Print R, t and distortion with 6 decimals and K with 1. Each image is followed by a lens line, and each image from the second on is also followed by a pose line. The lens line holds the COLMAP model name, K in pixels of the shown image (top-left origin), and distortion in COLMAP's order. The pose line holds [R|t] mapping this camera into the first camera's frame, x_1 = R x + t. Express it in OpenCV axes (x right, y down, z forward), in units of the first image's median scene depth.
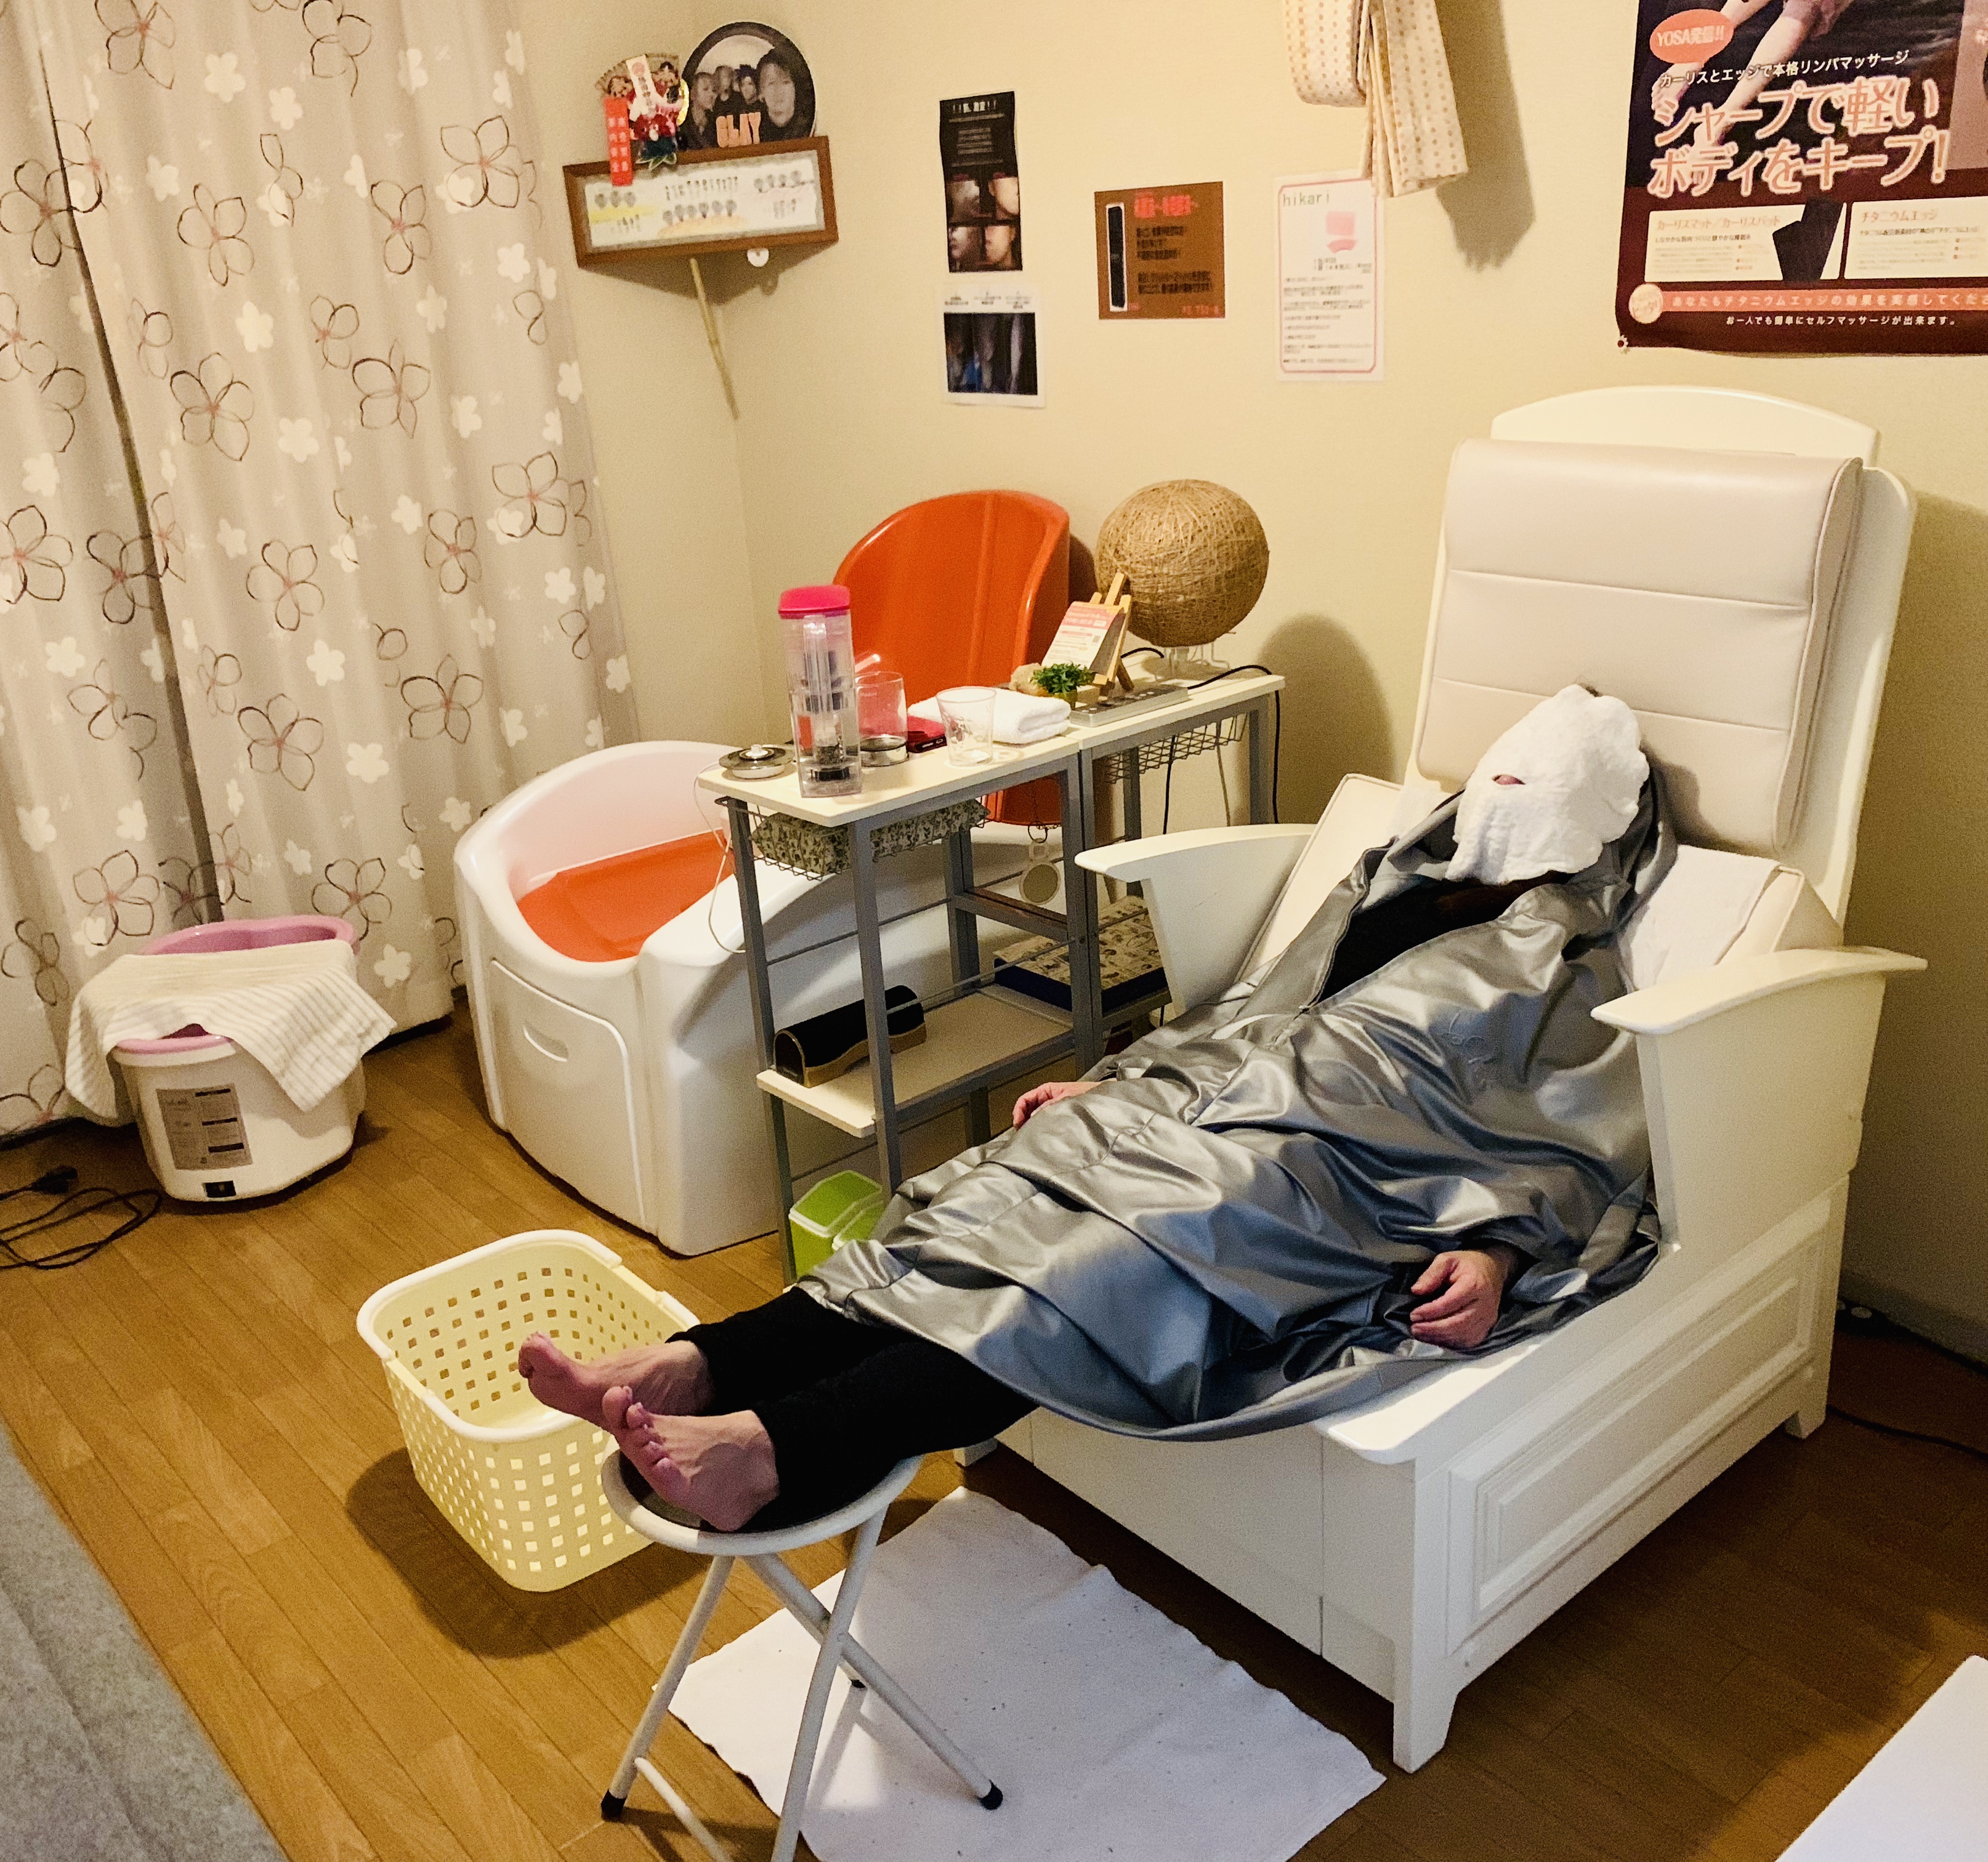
lens RADIAL K [[1933.5, 0, 939.6], [0, 1933.5, 892.0], [0, 0, 1]] dist [0.024188, 0.000000]
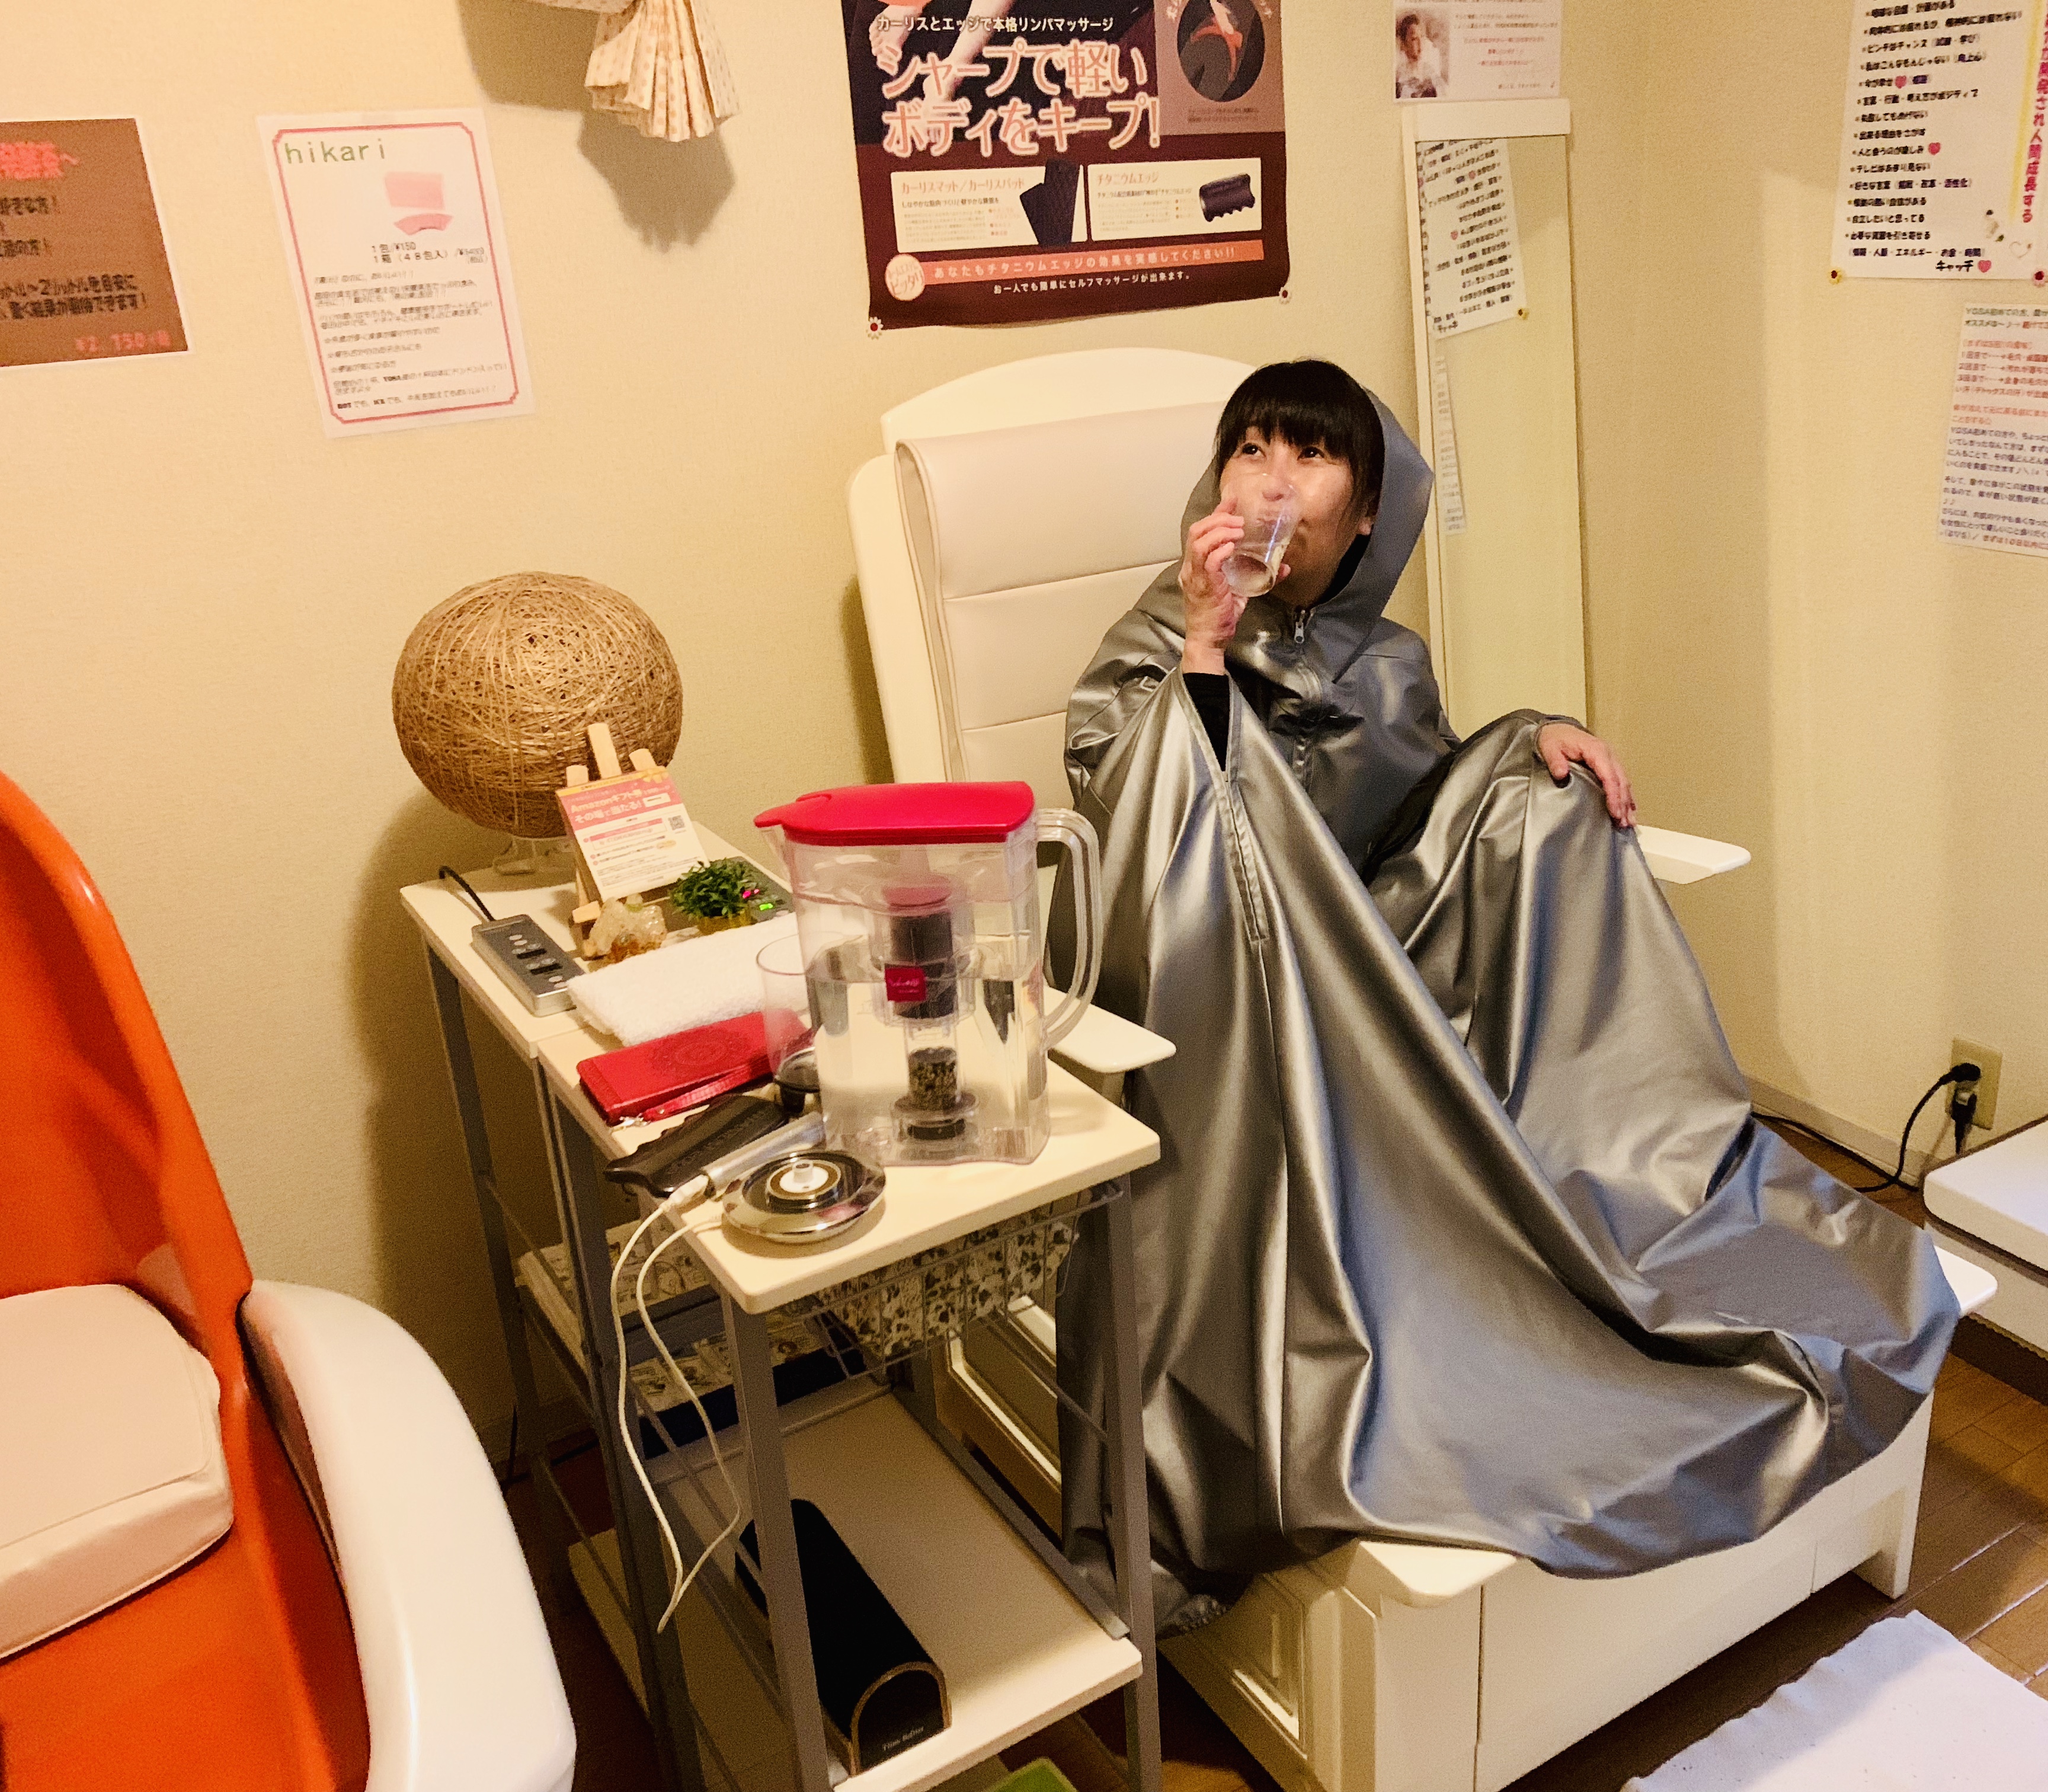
lens RADIAL K [[1856.4, 0, 1121.9], [0, 1856.4, 872.6], [0, 0, 1]] dist [0.009056, 0.007882]
pose [[0.128339, -0.294366, 0.947036, -0.501125], [0.367981, 0.900898, 0.230158, -0.217371], [-0.920934, 0.318953, 0.223942, 0.806304]]
